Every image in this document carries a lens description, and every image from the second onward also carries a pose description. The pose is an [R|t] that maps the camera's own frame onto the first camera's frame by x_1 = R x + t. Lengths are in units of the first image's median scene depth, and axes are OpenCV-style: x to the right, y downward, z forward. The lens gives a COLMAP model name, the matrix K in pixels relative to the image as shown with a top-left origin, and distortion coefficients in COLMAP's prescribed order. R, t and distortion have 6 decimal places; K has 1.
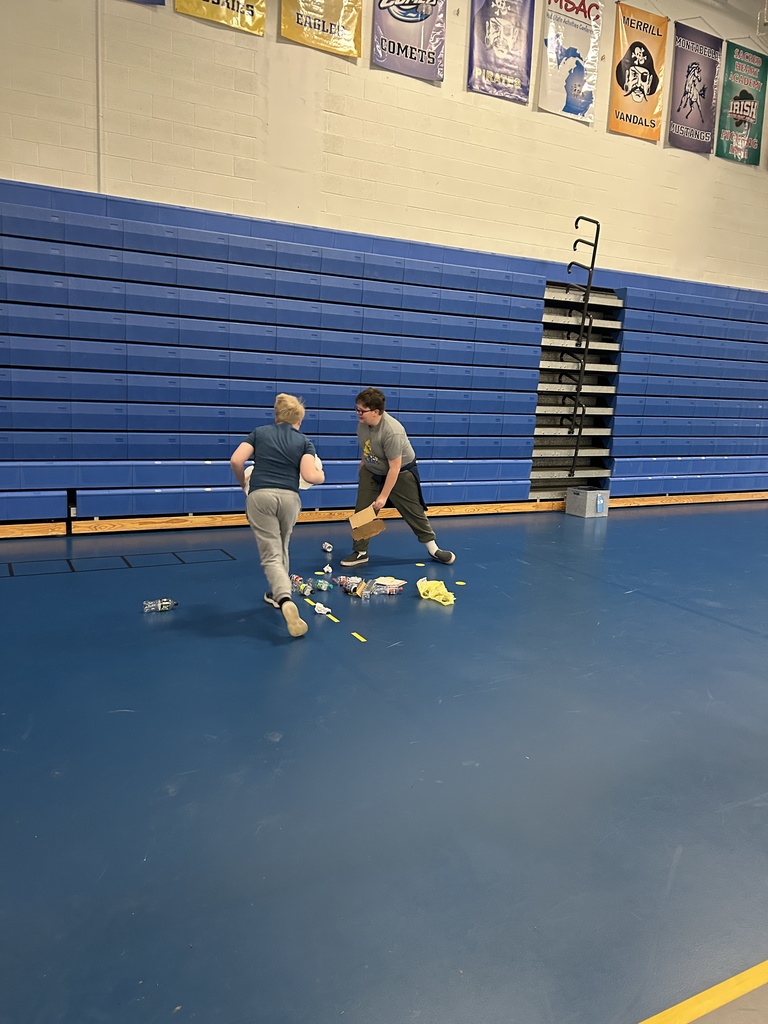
lens RADIAL K [[858.4, 0, 388.7], [0, 858.4, 558.6], [0, 0, 1]] dist [0.007468, 0.005852]
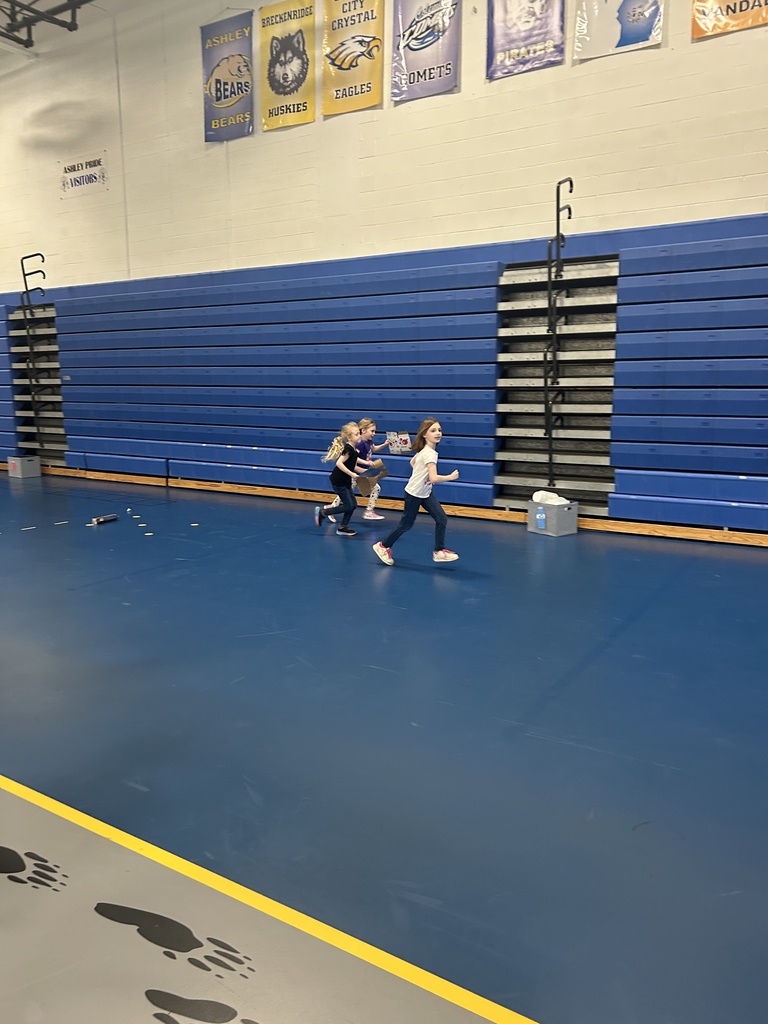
lens RADIAL K [[777.4, 0, 346.7], [0, 777.4, 533.7], [0, 0, 1]] dist [0.061049, -0.064519]
pose [[0.426204, 0.127022, -0.895665, 0.832622], [-0.165003, 0.984399, 0.061089, -0.064314], [0.889452, 0.121751, 0.440514, 0.495118]]
